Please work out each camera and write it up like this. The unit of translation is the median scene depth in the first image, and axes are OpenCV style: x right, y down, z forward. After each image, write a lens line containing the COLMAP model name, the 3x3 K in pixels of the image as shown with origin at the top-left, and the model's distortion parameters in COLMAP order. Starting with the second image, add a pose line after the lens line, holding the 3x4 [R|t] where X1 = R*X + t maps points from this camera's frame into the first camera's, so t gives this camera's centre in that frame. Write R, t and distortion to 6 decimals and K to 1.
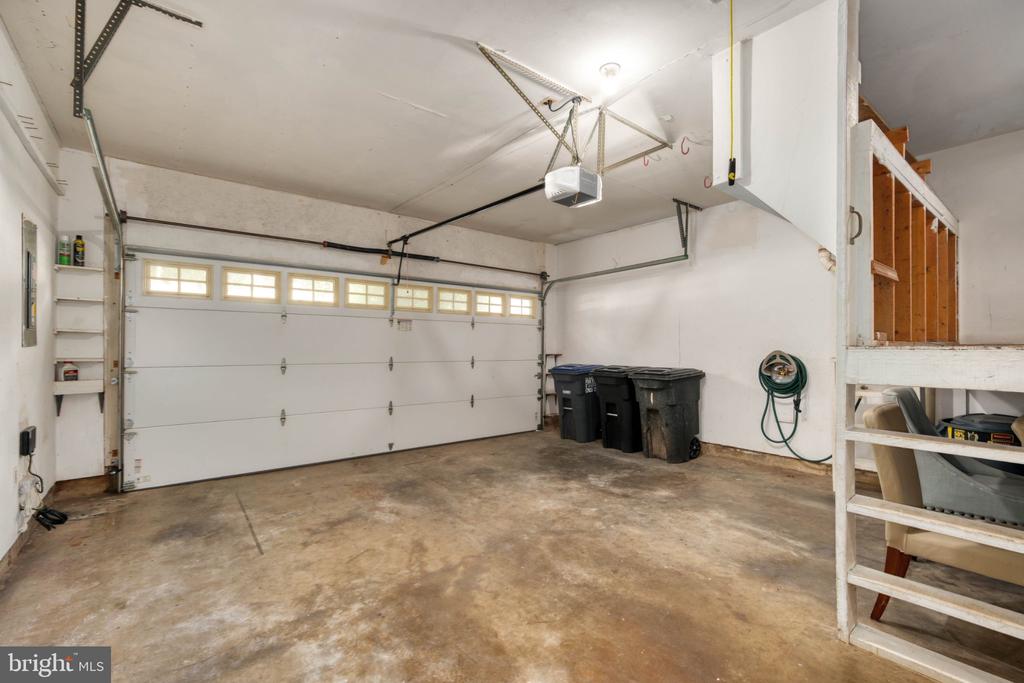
lens RADIAL K [[448.7, 0, 512.5], [0, 448.7, 346.7], [0, 0, 1]] dist [0.001114, -0.000363]
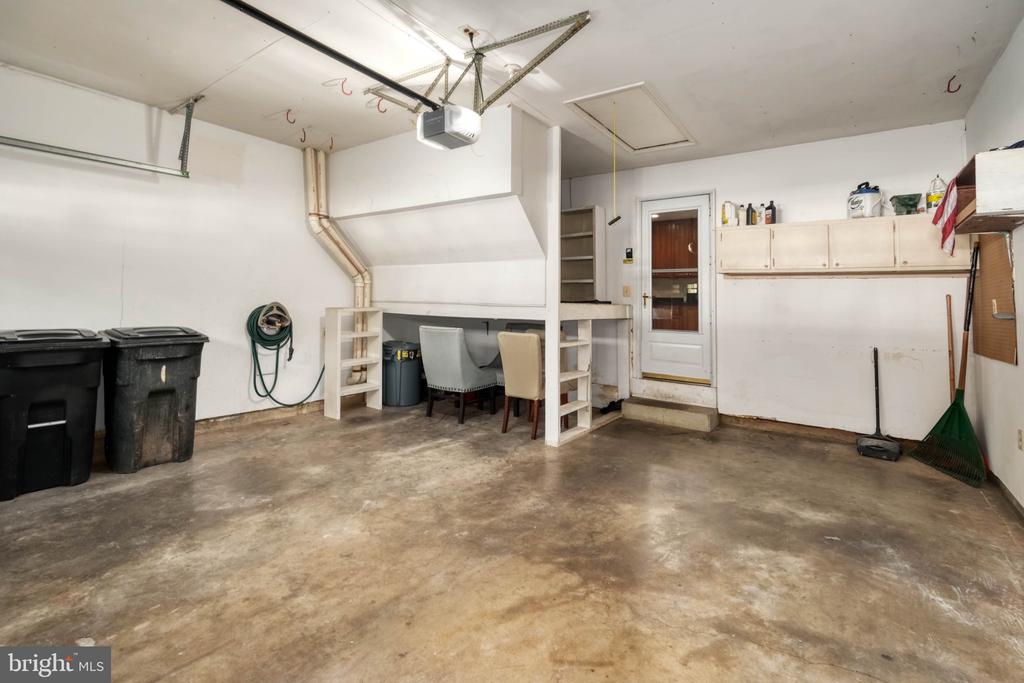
lens RADIAL K [[468.5, 0, 524.5], [0, 468.5, 287.1], [0, 0, 1]] dist [0.000534, 0.000160]
pose [[-0.279983, 0.029708, 0.959545, -0.806549], [-0.017393, 0.999200, -0.036011, 0.005555], [-0.959847, -0.026772, -0.279242, 1.105134]]
